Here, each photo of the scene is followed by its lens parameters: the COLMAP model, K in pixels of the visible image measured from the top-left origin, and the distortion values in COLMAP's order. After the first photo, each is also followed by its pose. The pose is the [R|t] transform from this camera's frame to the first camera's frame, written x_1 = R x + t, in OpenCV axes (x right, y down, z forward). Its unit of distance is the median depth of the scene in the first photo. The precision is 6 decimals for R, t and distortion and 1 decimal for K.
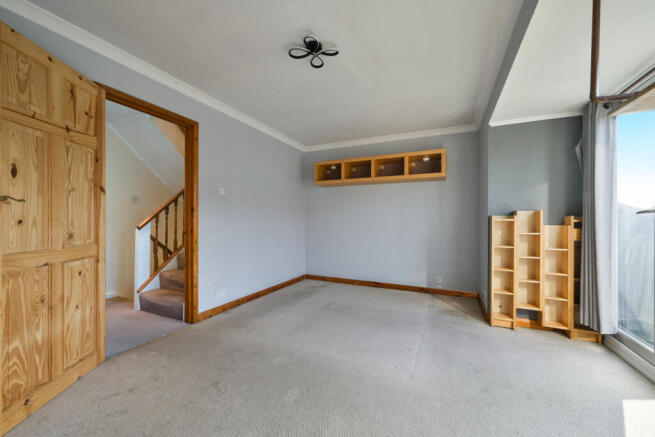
lens RADIAL K [[257.7, 0, 328.8], [0, 257.7, 220.1], [0, 0, 1]] dist [0.000393, -0.000174]
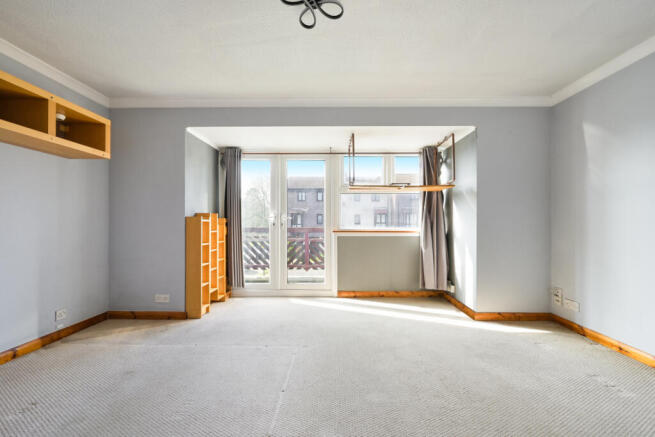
lens RADIAL K [[257.7, 0, 328.8], [0, 257.7, 220.1], [0, 0, 1]] dist [0.000393, -0.000174]
pose [[-0.415585, 0.005825, 0.909536, -0.489927], [0.000578, 0.999981, -0.006140, 0.005798], [-0.909554, -0.002026, -0.415580, 0.803115]]
